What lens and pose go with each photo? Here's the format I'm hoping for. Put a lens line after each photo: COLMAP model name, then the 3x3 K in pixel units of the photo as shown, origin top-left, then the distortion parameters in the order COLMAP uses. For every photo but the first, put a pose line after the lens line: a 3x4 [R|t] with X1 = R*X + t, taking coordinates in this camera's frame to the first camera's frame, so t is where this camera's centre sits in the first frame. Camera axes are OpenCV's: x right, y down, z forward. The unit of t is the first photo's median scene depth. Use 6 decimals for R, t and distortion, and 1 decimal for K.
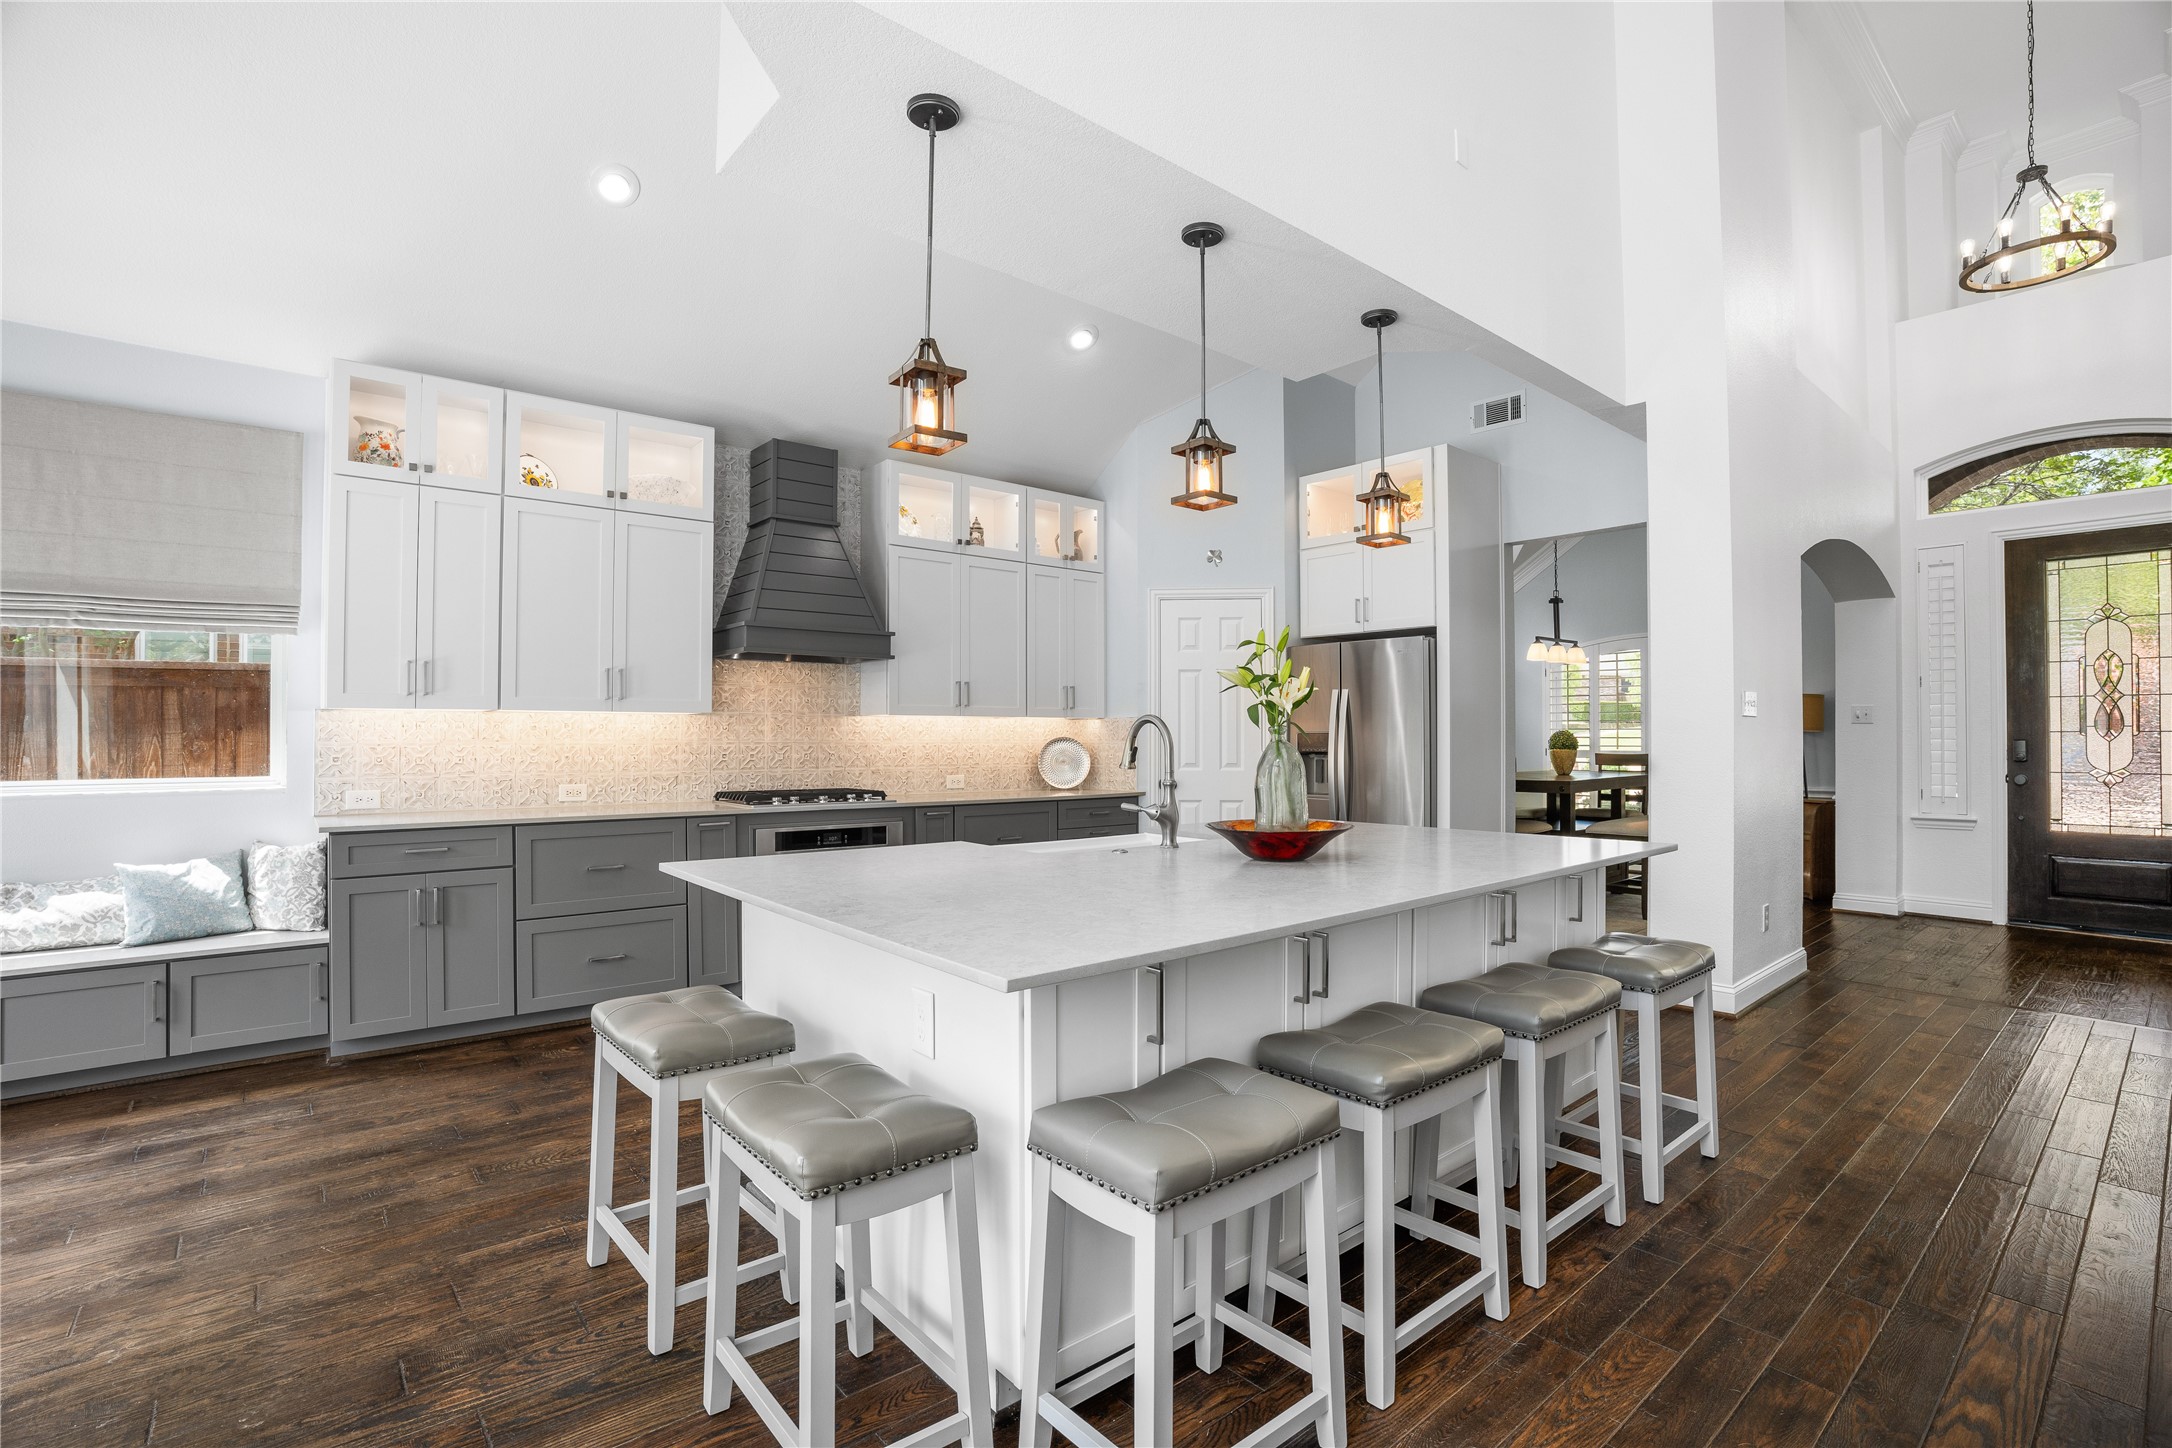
lens RADIAL K [[991.1, 0, 1082.3], [0, 991.1, 724.3], [0, 0, 1]] dist [-0.066848, 0.020686]
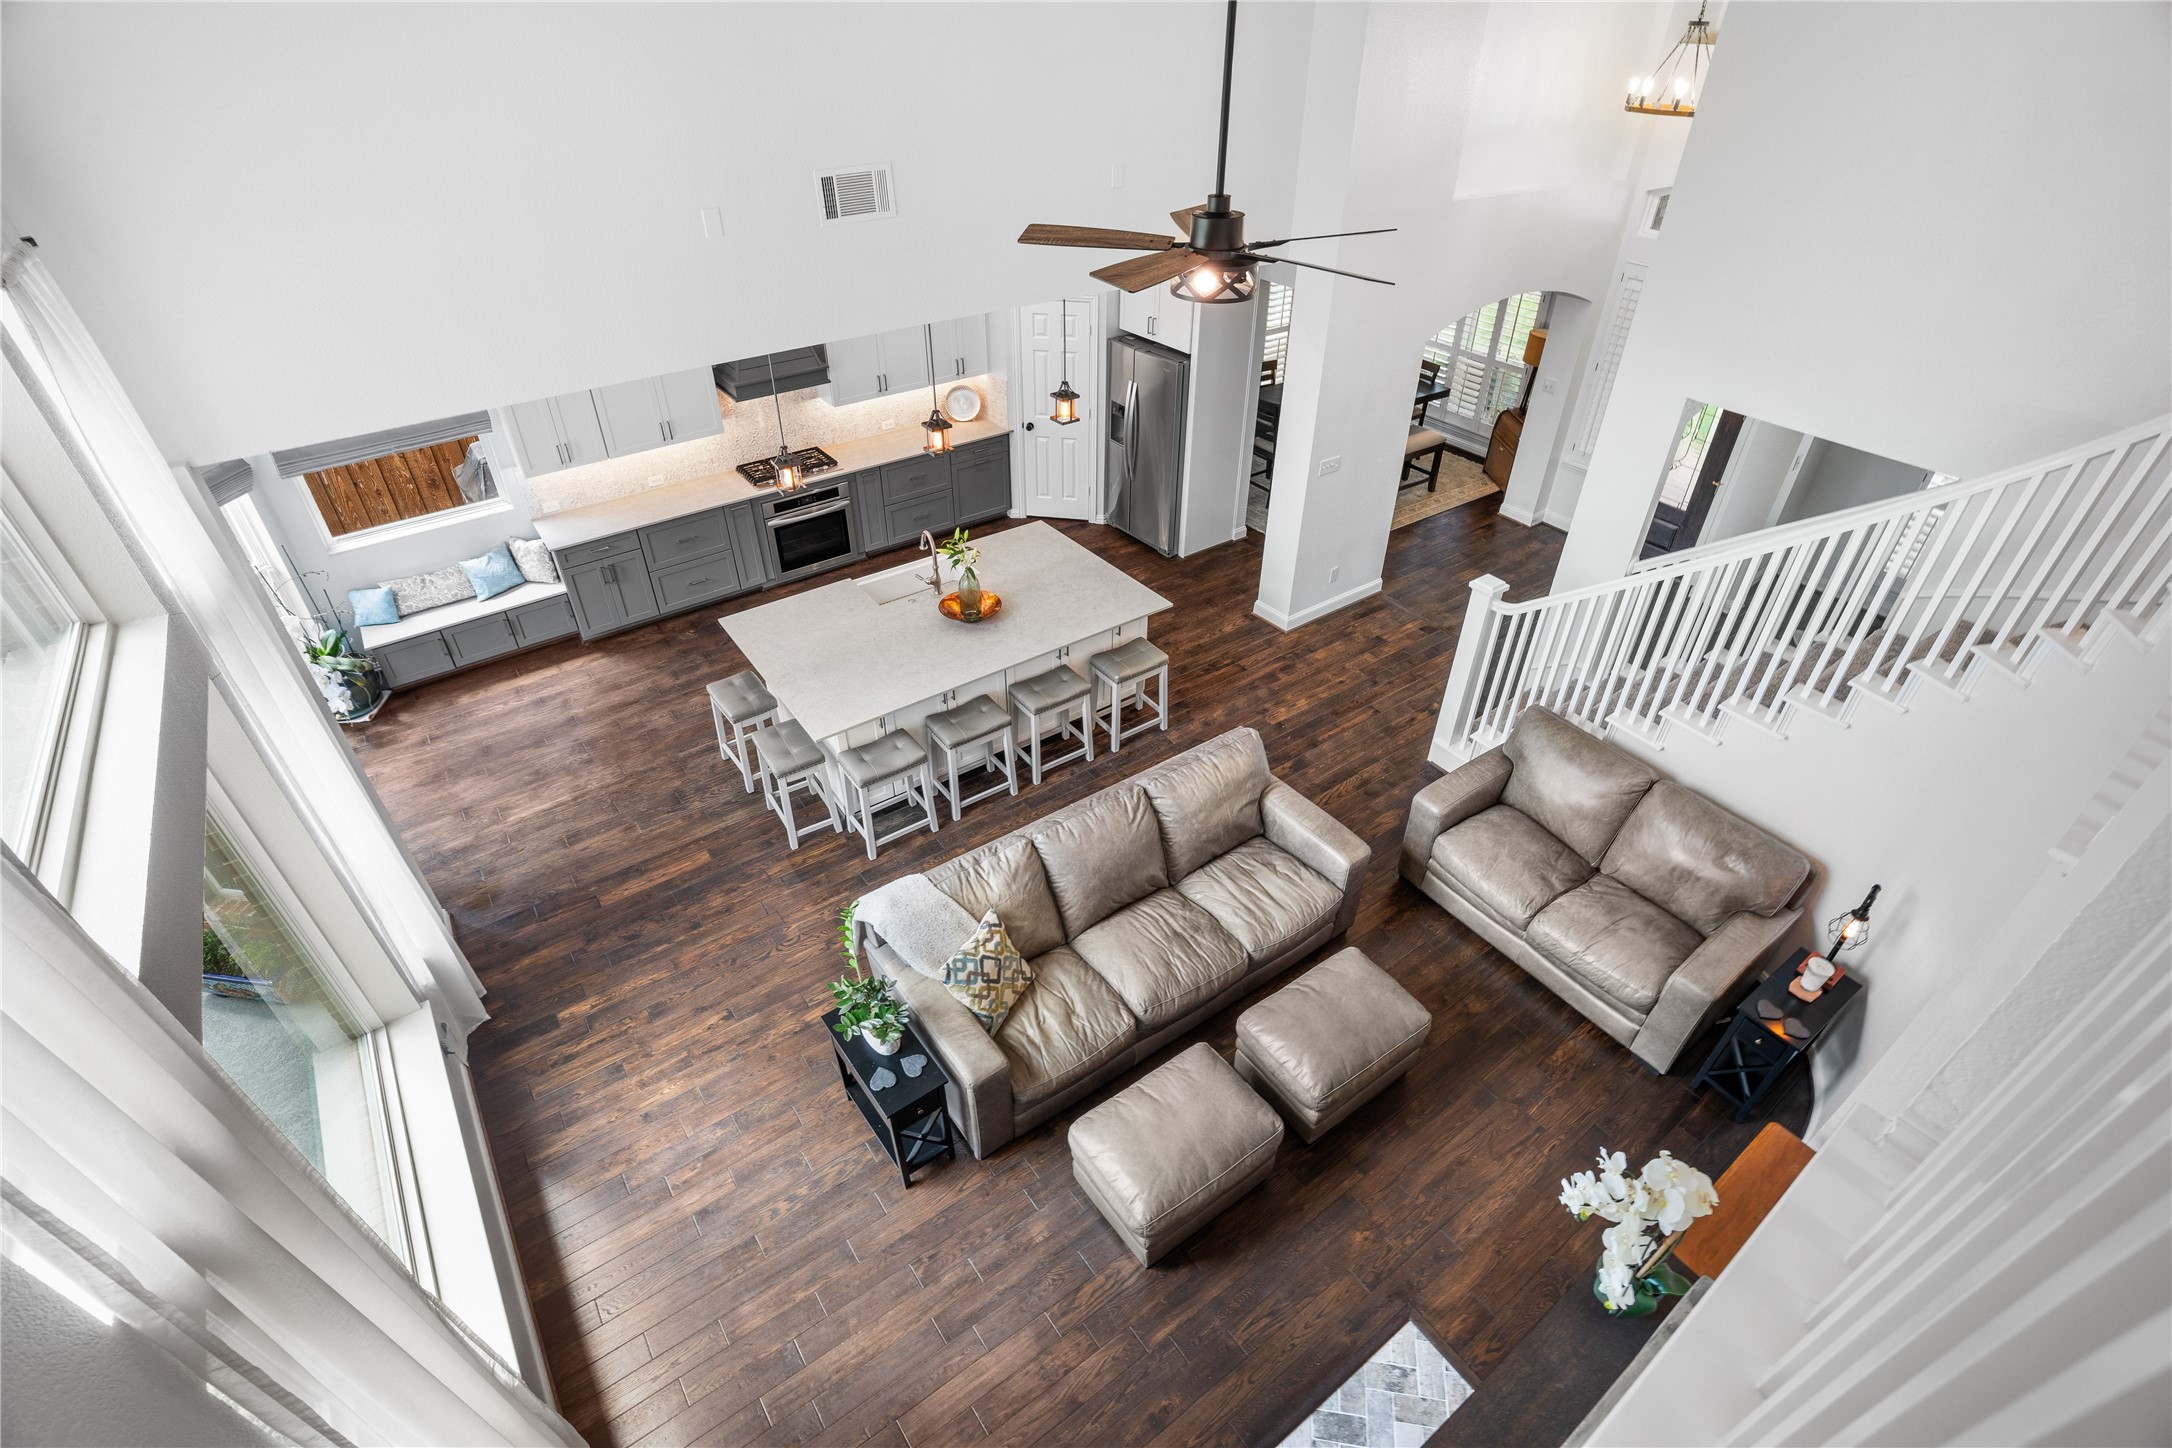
lens RADIAL K [[991.1, 0, 1068.4], [0, 991.1, 731.3], [0, 0, 1]] dist [-0.066848, 0.020686]
pose [[0.996596, 0.048361, -0.066759, 0.287986], [0.003044, 0.787698, 0.616054, -0.529552], [0.082379, -0.614160, 0.784870, -0.479084]]
